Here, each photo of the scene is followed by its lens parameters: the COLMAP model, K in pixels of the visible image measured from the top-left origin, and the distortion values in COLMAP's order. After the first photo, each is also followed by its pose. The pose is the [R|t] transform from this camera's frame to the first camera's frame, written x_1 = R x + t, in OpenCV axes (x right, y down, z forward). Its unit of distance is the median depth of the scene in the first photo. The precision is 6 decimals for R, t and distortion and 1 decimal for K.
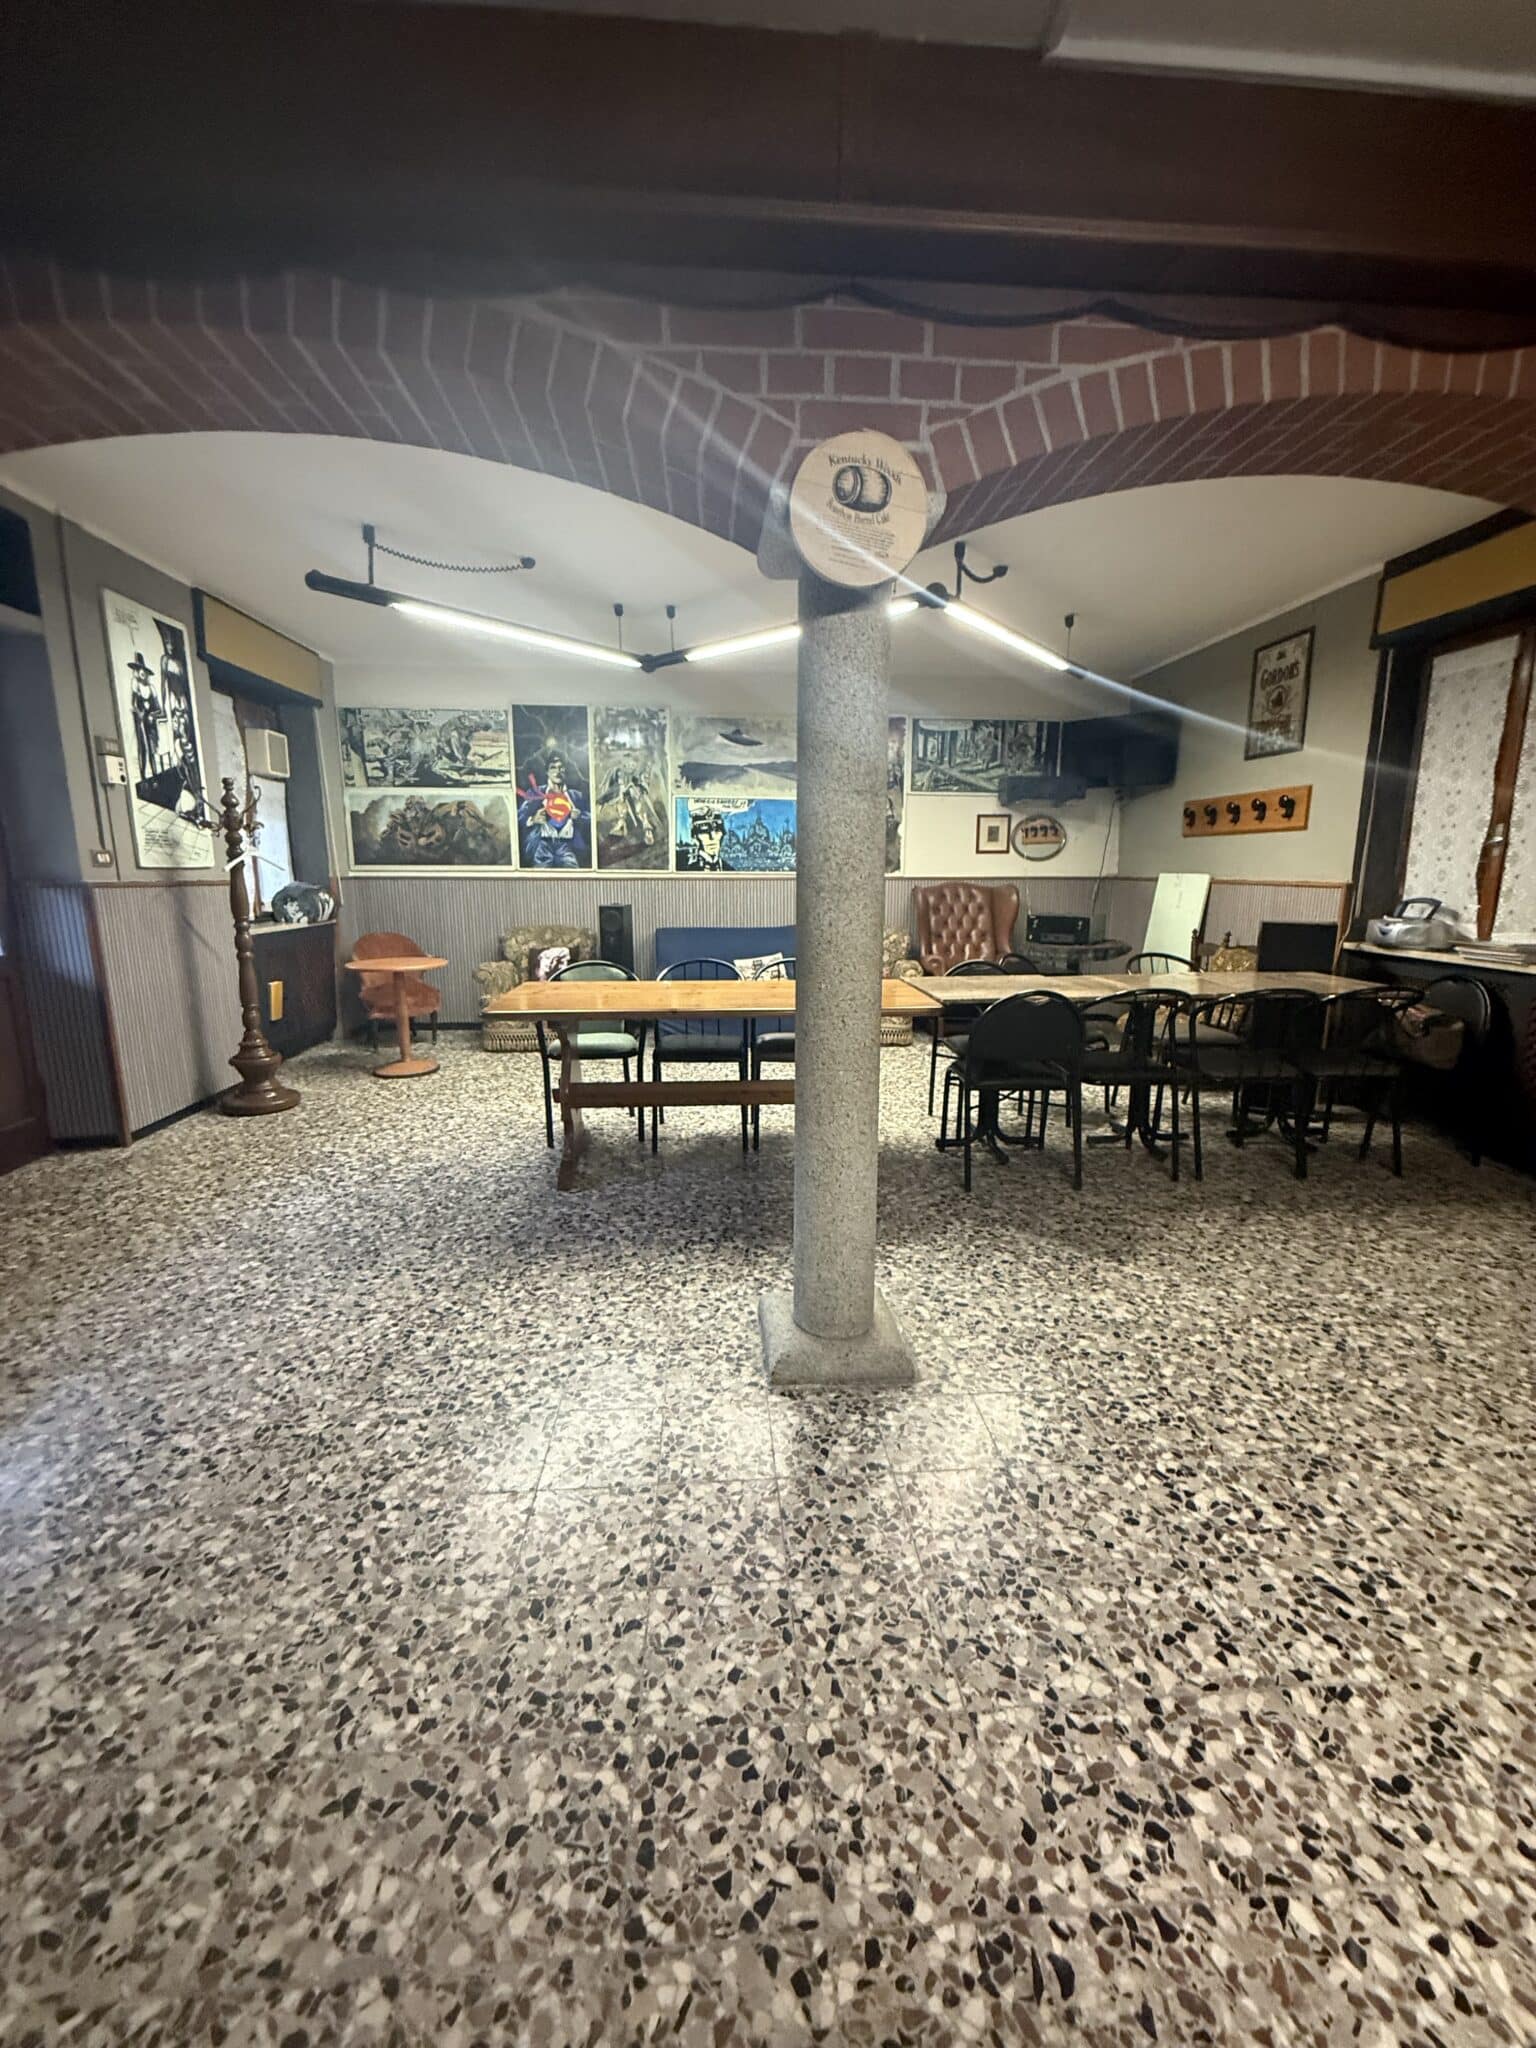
lens RADIAL K [[817.9, 0, 768.4], [0, 817.9, 1017.7], [0, 0, 1]] dist [-0.004227, 0.001032]
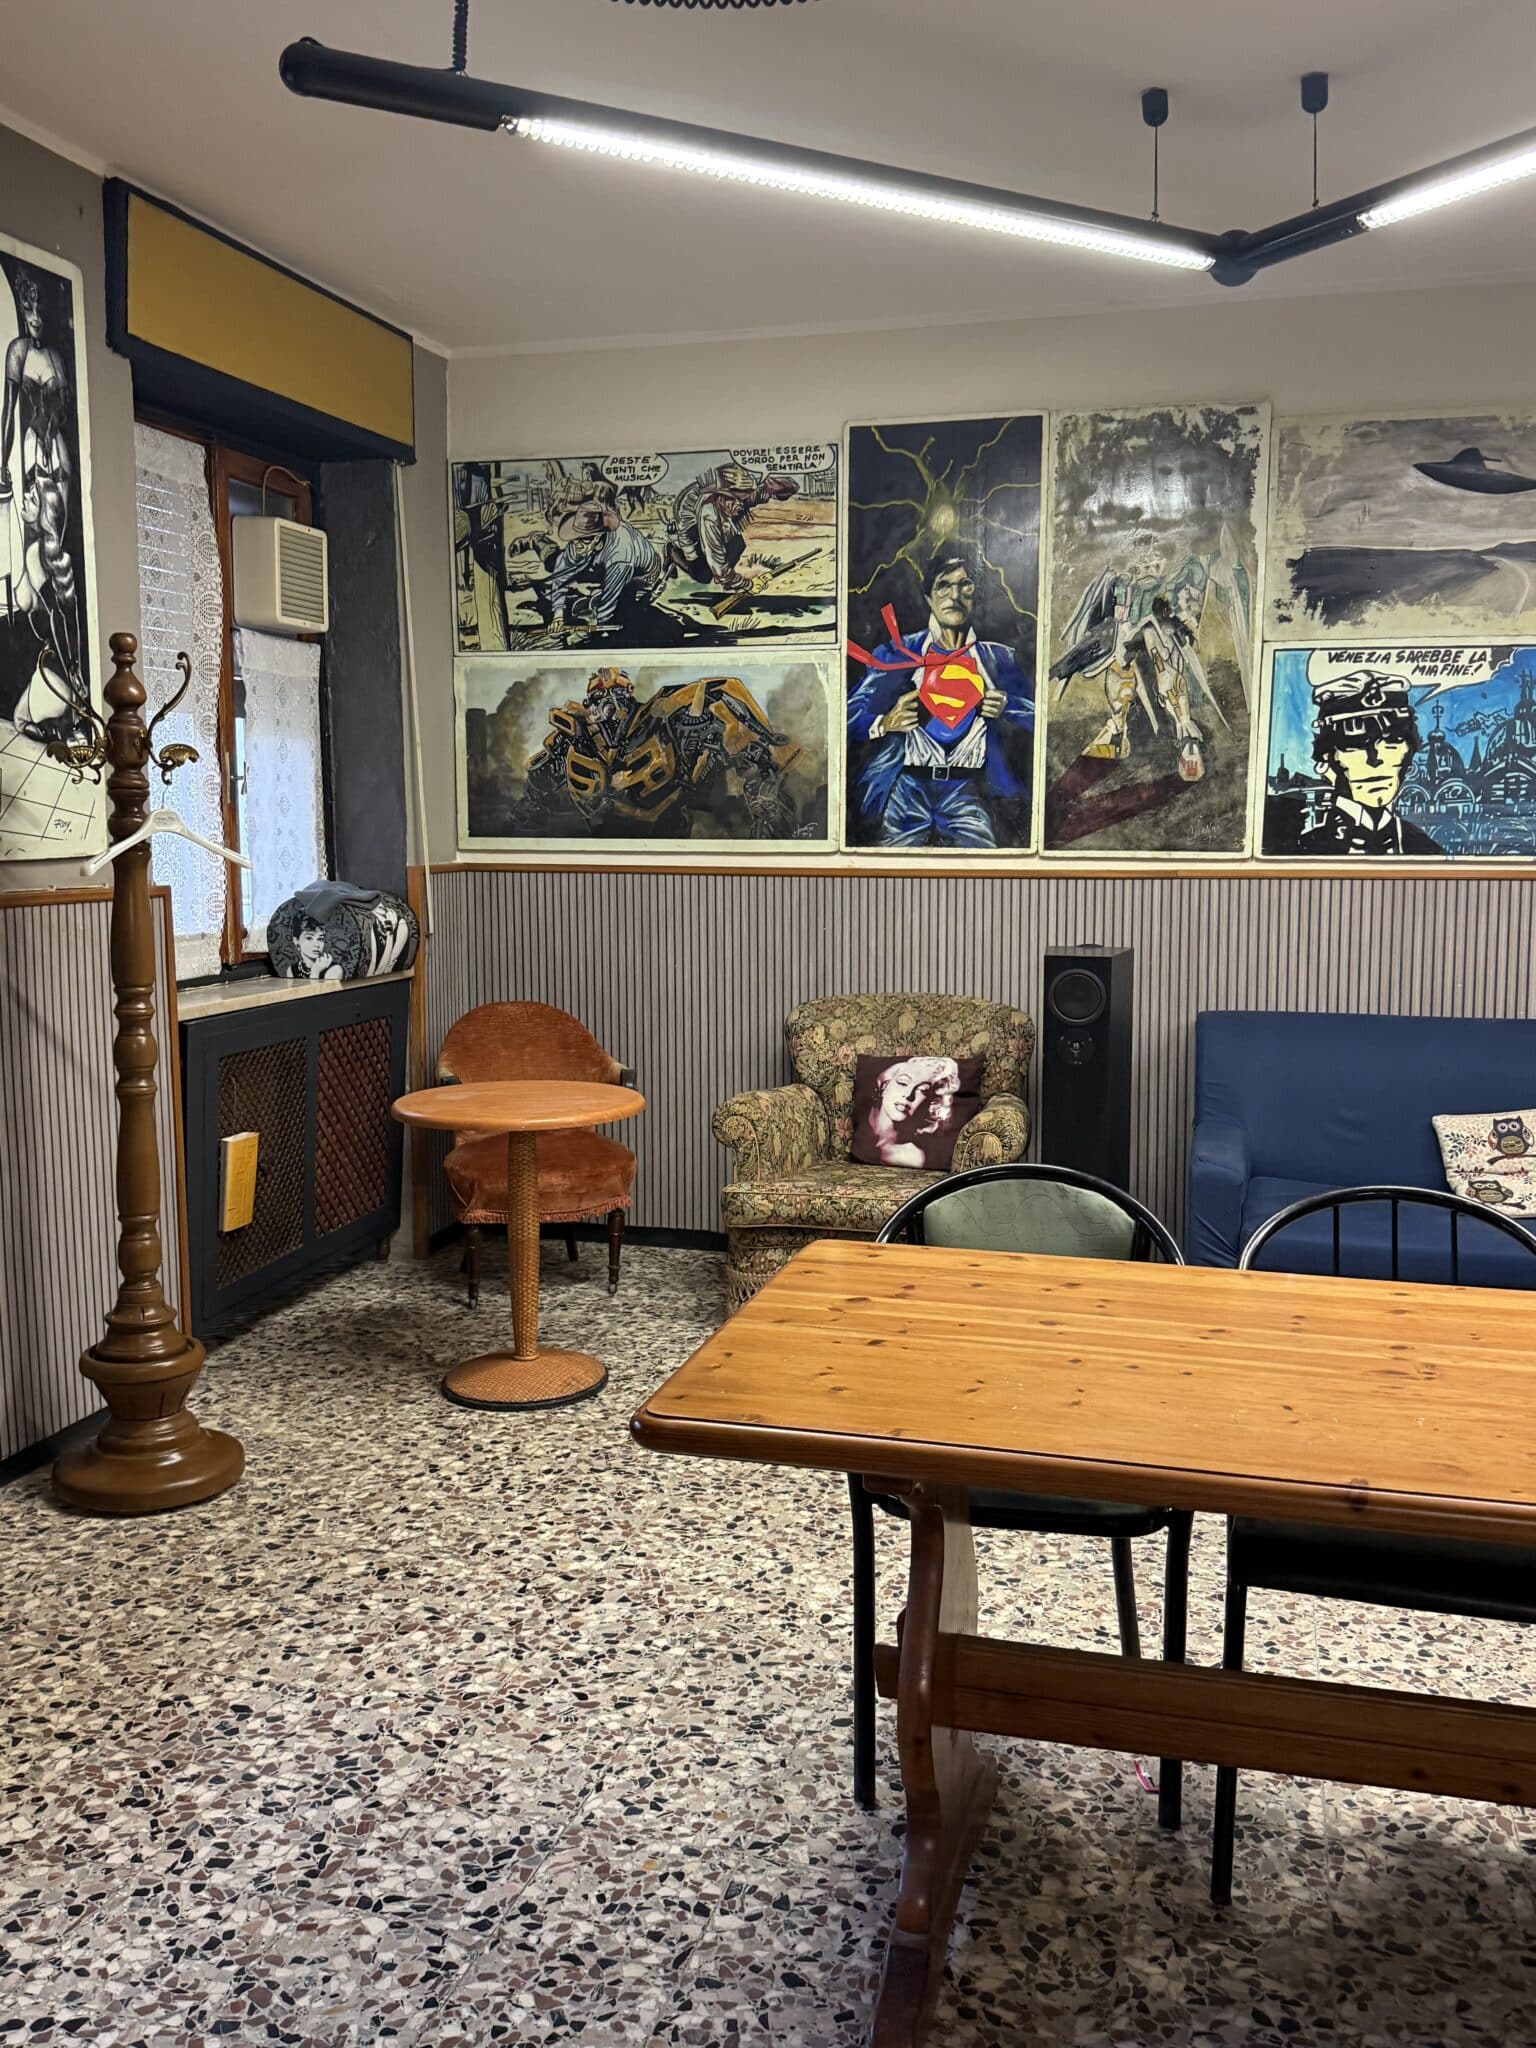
lens RADIAL K [[1755.6, 0, 769.0], [0, 1755.6, 1019.3], [0, 0, 1]] dist [0.110765, -0.160251]
pose [[0.939659, 0.037726, -0.340025, -0.075870], [-0.058499, 0.996981, -0.051047, -0.082747], [0.337073, 0.067858, 0.939030, 0.307459]]
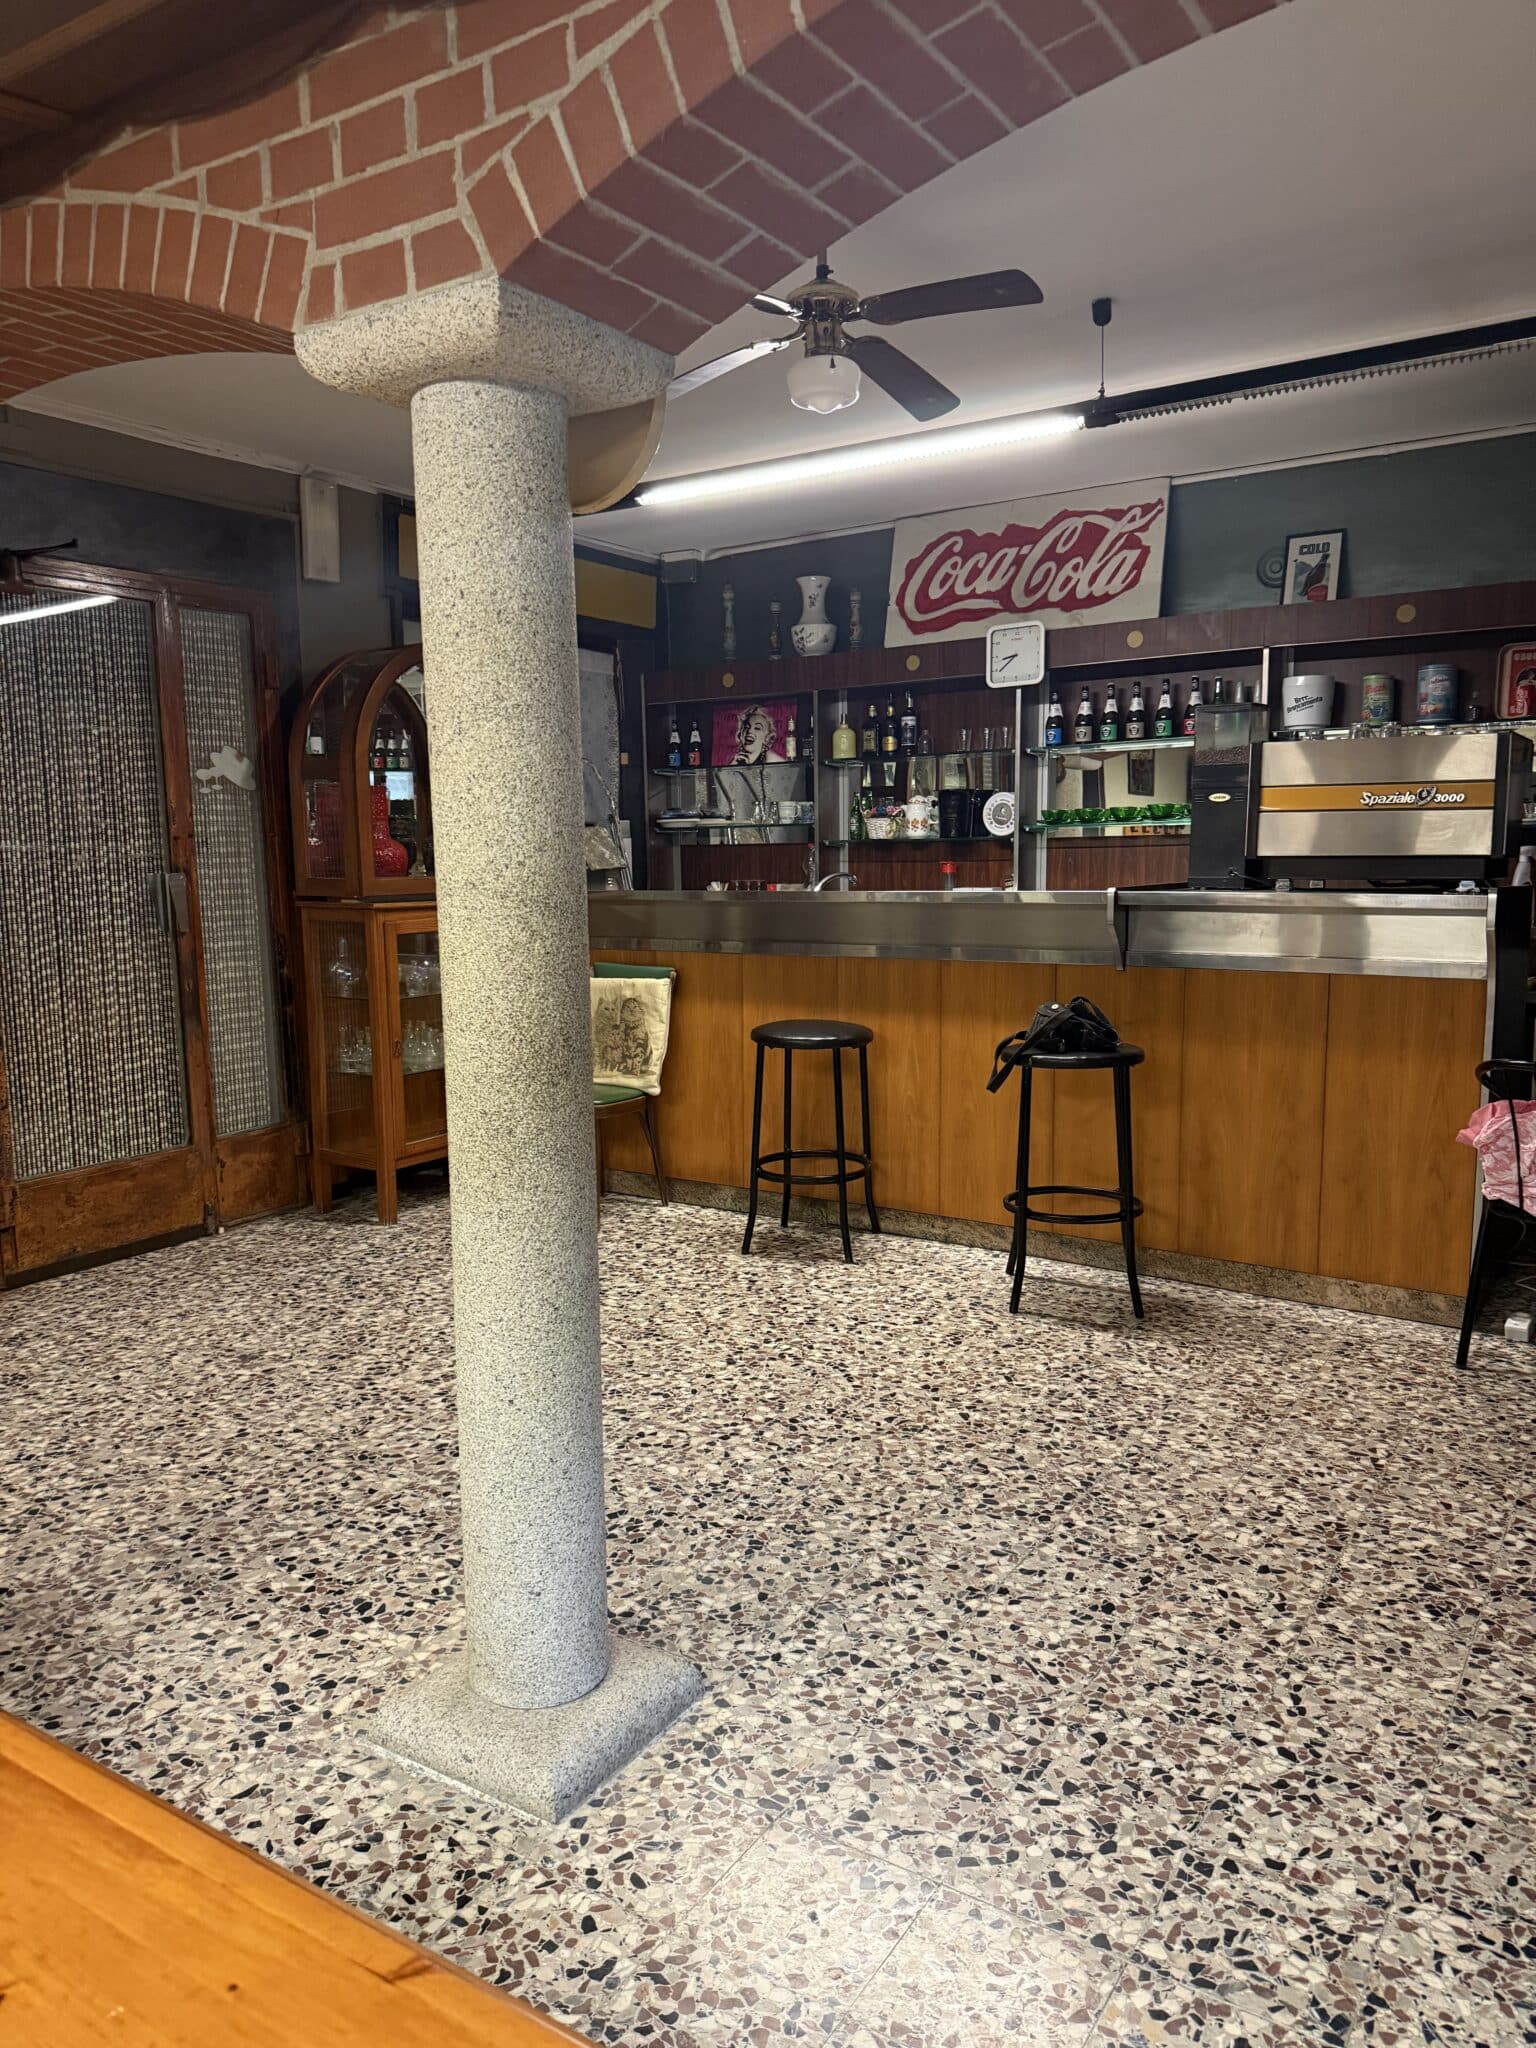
lens RADIAL K [[1457.3, 0, 766.9], [0, 1457.3, 1034.1], [0, 0, 1]] dist [0.082817, -0.103812]
pose [[-0.798930, -0.070095, 0.597326, -0.324964], [0.121205, 0.954042, 0.274067, -0.165750], [-0.589084, 0.291359, -0.753717, 0.795020]]
